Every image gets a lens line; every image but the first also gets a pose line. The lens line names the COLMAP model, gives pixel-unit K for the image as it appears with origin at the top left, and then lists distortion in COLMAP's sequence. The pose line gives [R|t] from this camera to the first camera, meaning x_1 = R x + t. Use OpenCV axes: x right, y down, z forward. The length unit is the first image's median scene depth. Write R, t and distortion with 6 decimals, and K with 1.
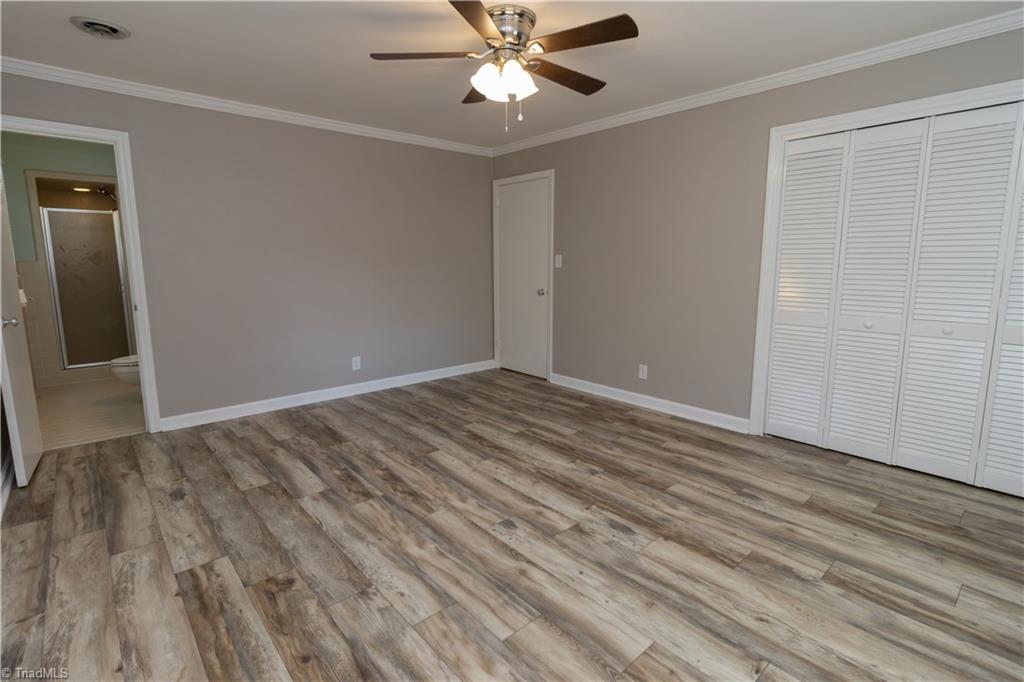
lens RADIAL K [[488.3, 0, 511.2], [0, 488.3, 326.8], [0, 0, 1]] dist [-0.001983, -0.000137]
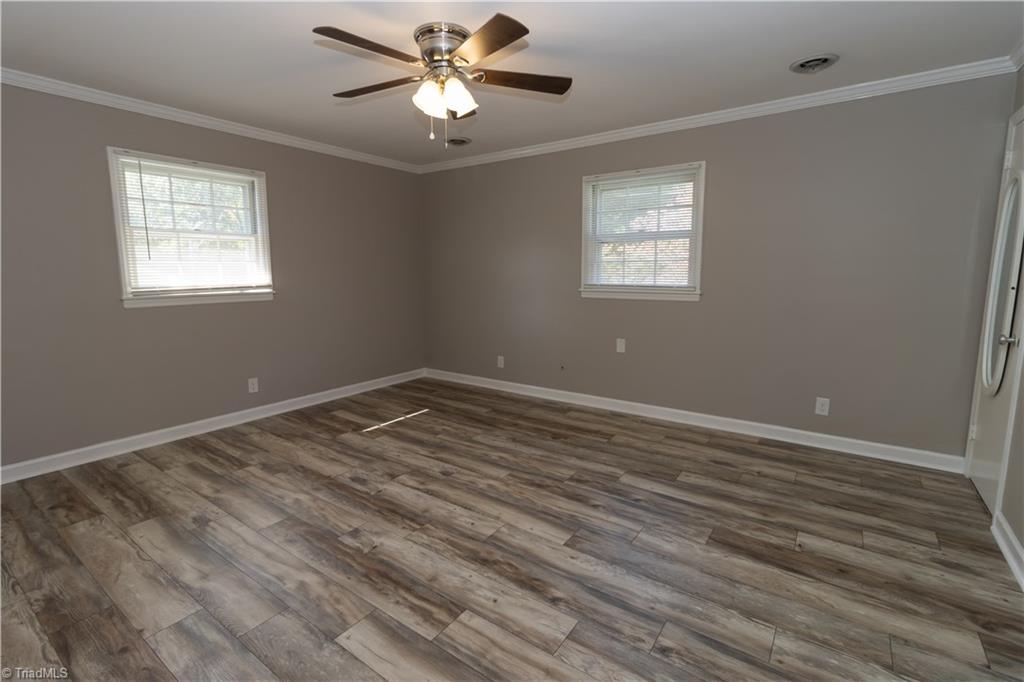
lens RADIAL K [[467.3, 0, 515.0], [0, 467.3, 328.5], [0, 0, 1]] dist [-0.000178, 0.000049]
pose [[-0.971954, 0.034948, -0.232561, 0.089099], [-0.027356, 0.965382, 0.259402, -0.289579], [0.233576, 0.258488, -0.937351, 2.002021]]
